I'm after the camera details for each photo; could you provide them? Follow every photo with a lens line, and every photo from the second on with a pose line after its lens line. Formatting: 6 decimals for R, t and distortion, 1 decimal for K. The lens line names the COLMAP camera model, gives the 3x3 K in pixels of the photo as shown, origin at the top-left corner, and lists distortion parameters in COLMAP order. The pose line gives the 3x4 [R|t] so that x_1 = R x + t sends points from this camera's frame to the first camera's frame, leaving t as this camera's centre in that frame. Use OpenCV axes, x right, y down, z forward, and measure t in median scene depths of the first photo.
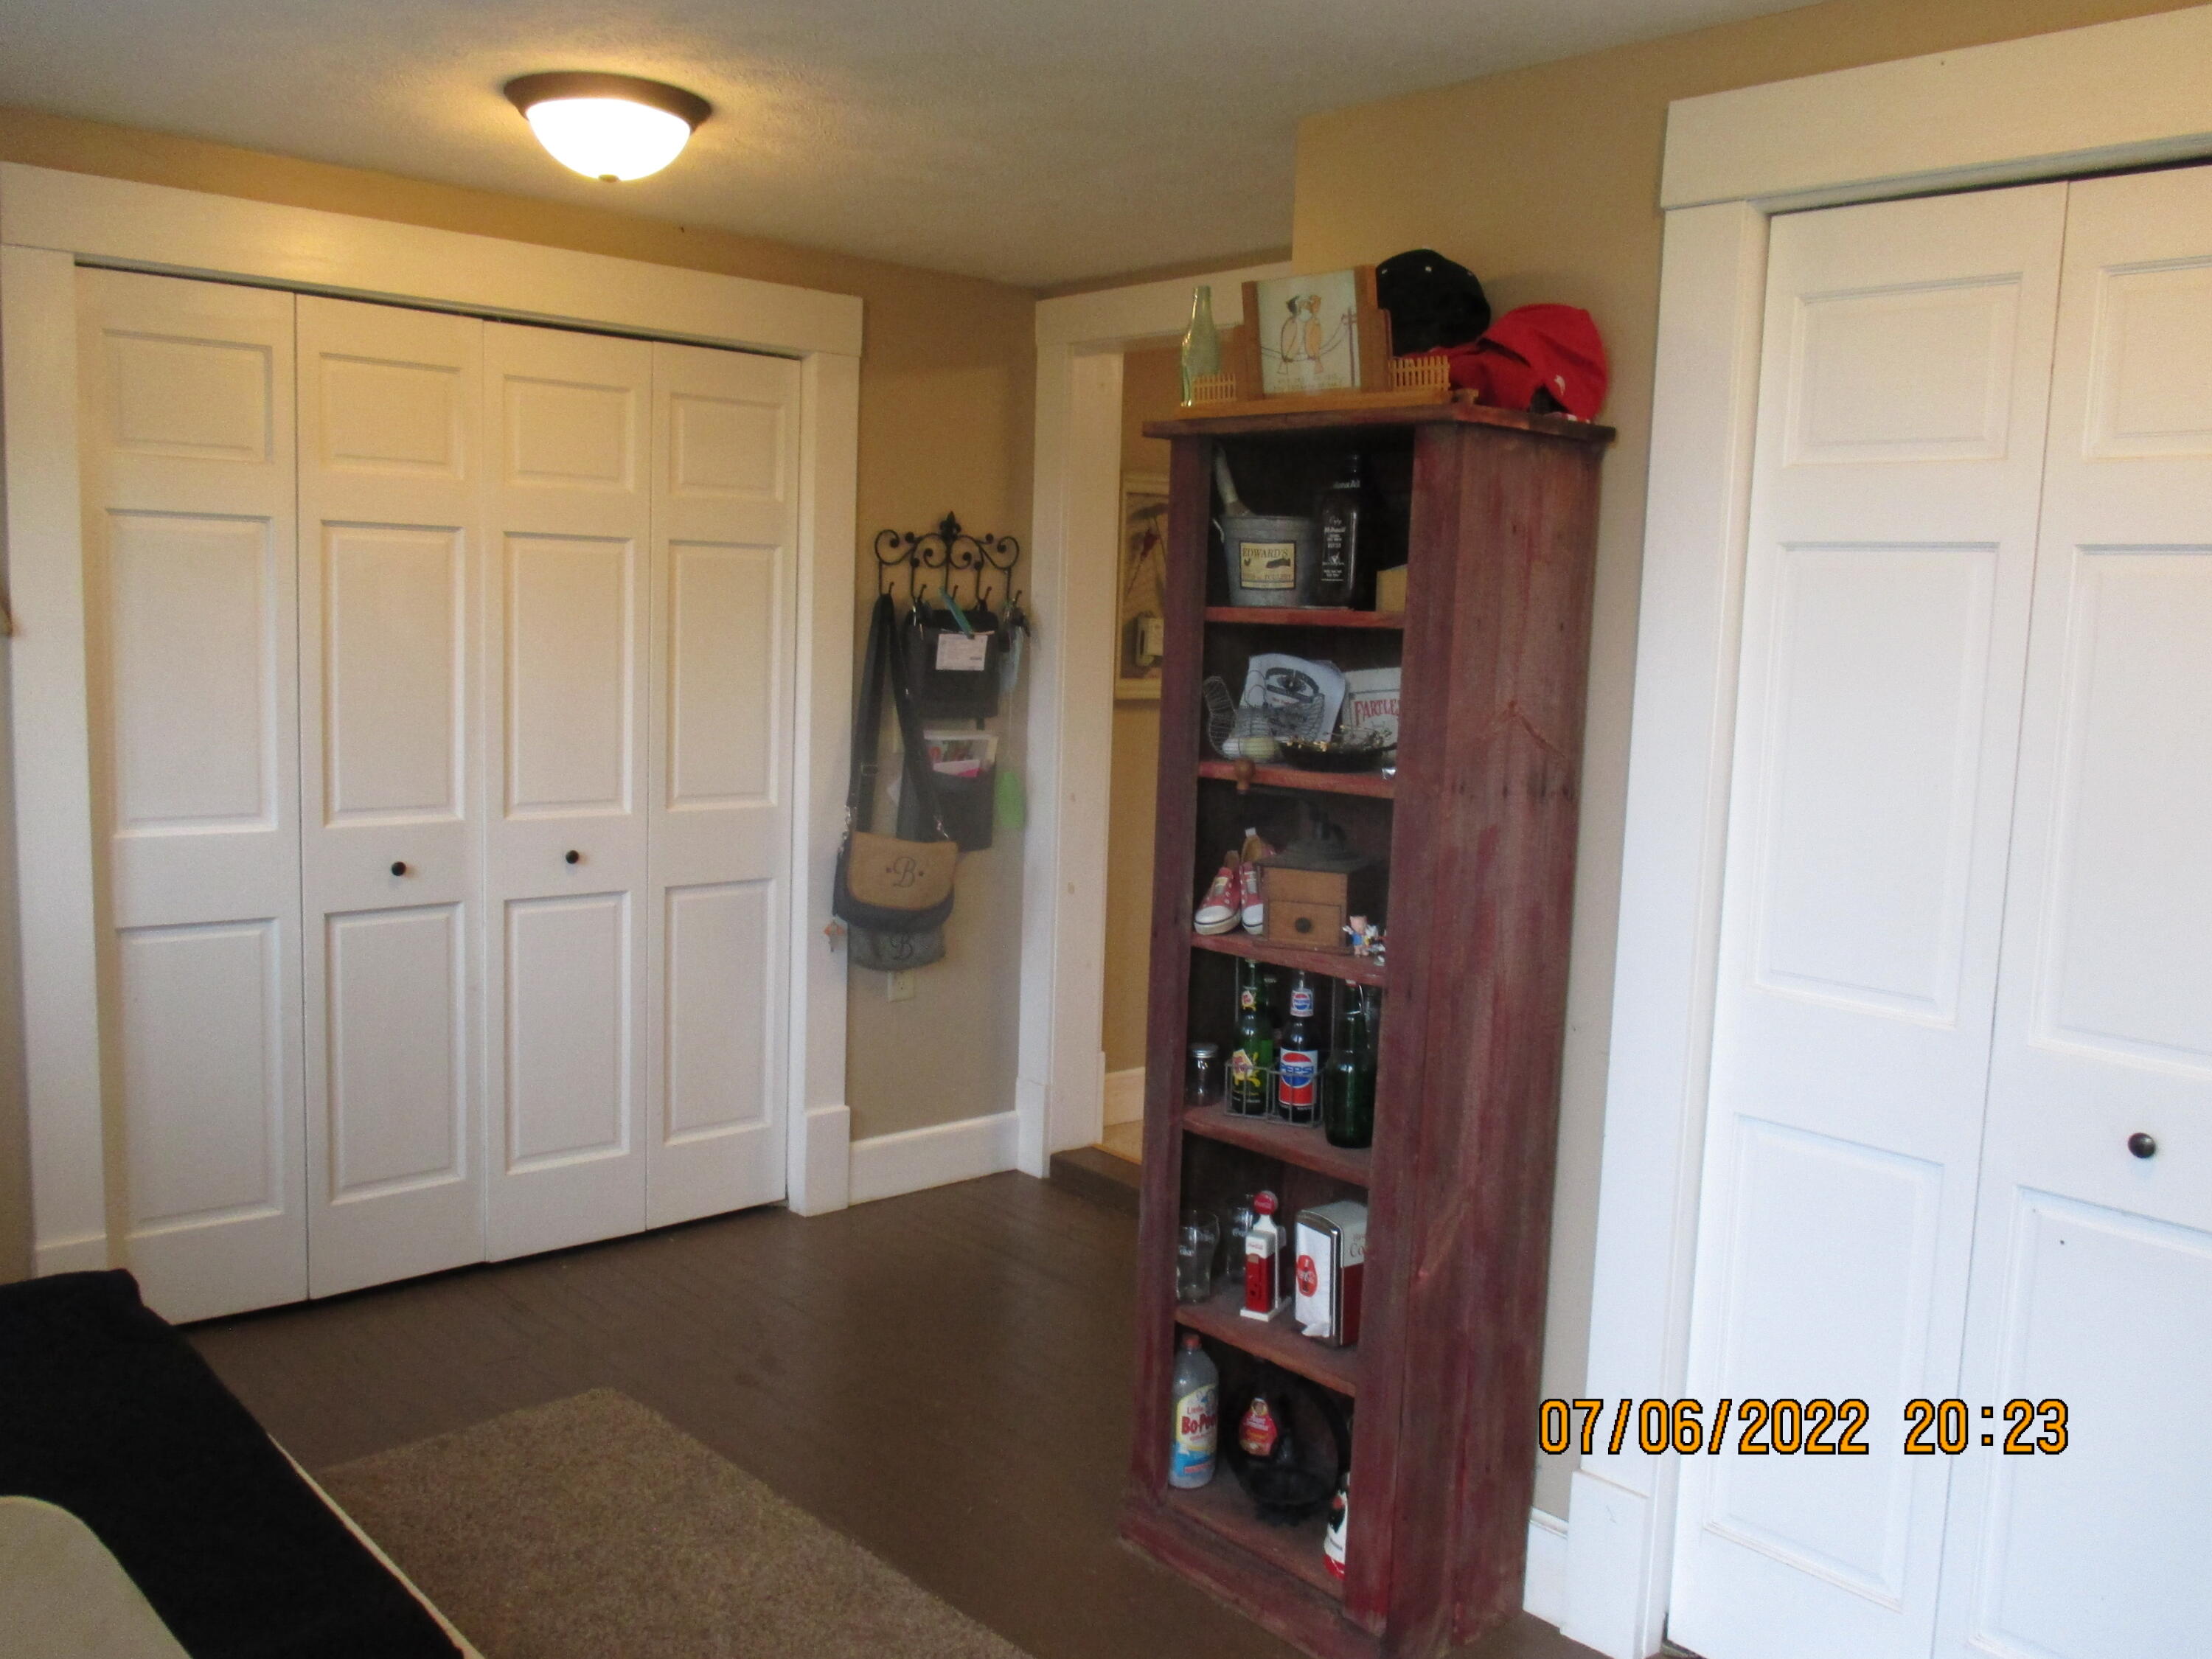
lens RADIAL K [[1838.5, 0, 1103.6], [0, 1838.5, 831.6], [0, 0, 1]] dist [-0.030398, 0.025239]
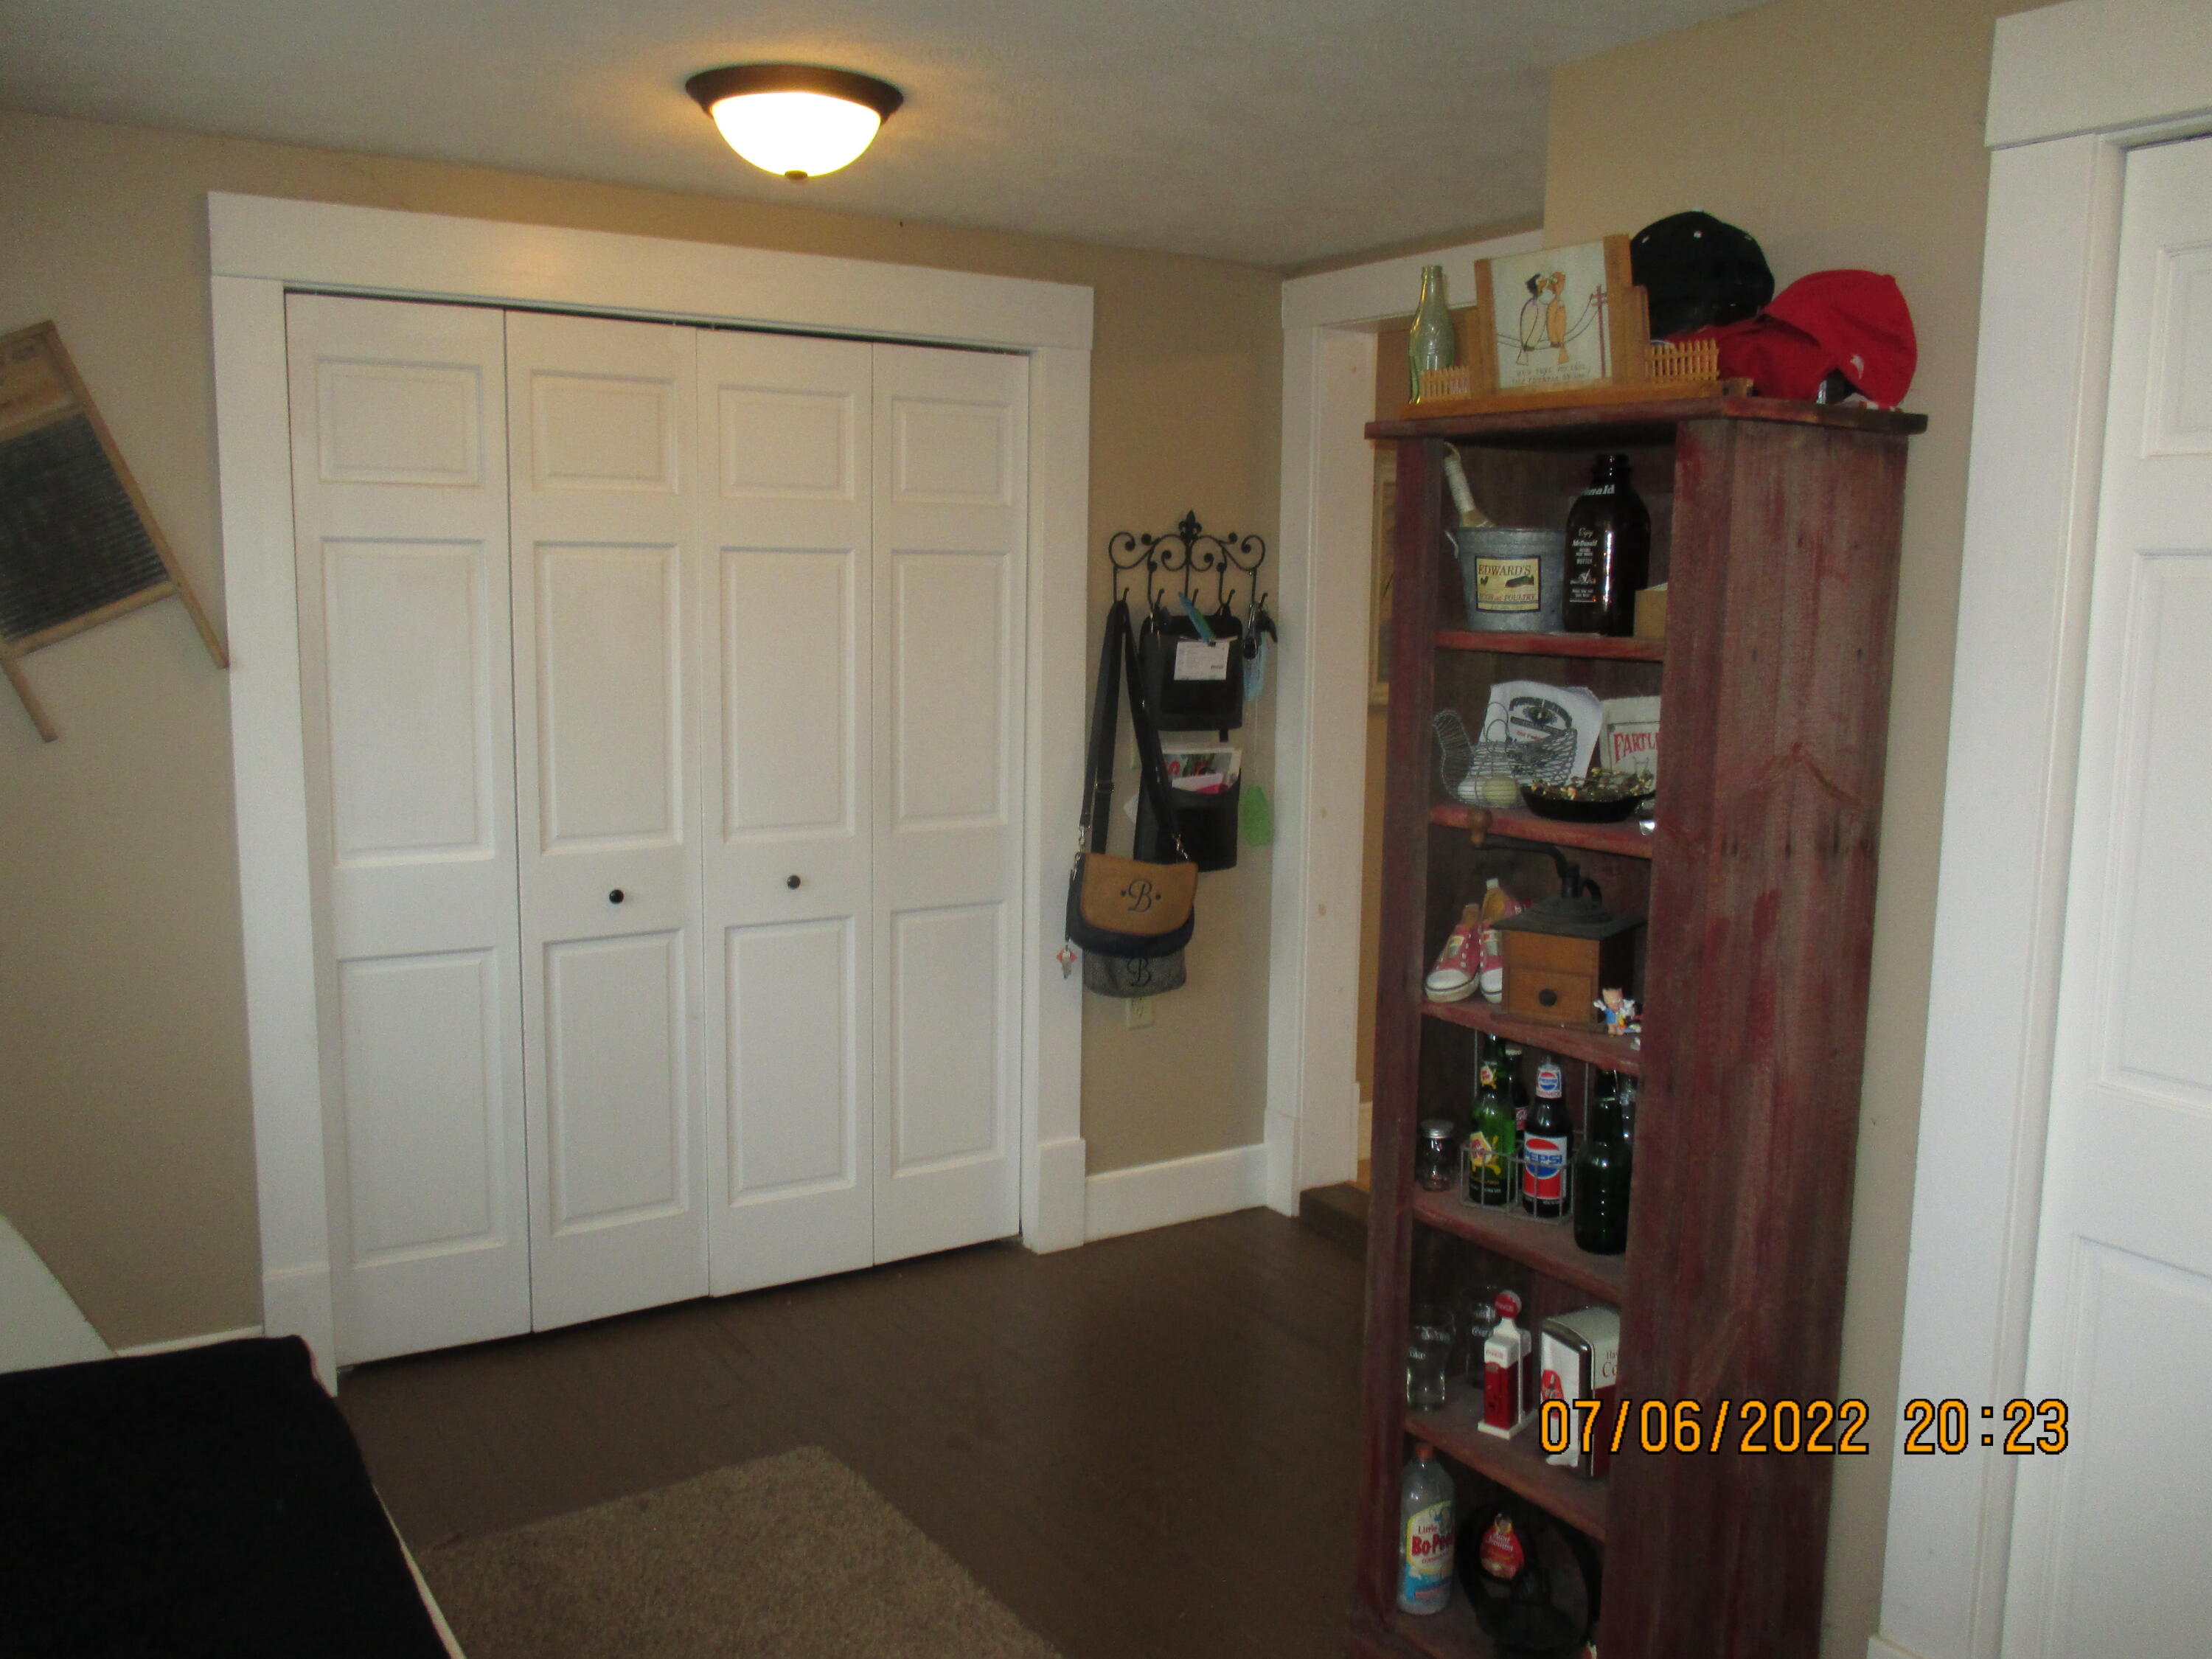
lens RADIAL K [[1838.5, 0, 1113.6], [0, 1838.5, 827.0], [0, 0, 1]] dist [-0.030398, 0.025239]
pose [[0.988111, 0.000994, -0.153738, 0.033205], [0.000834, 0.999930, 0.011827, -0.034556], [0.153739, -0.011814, 0.988041, 0.094231]]
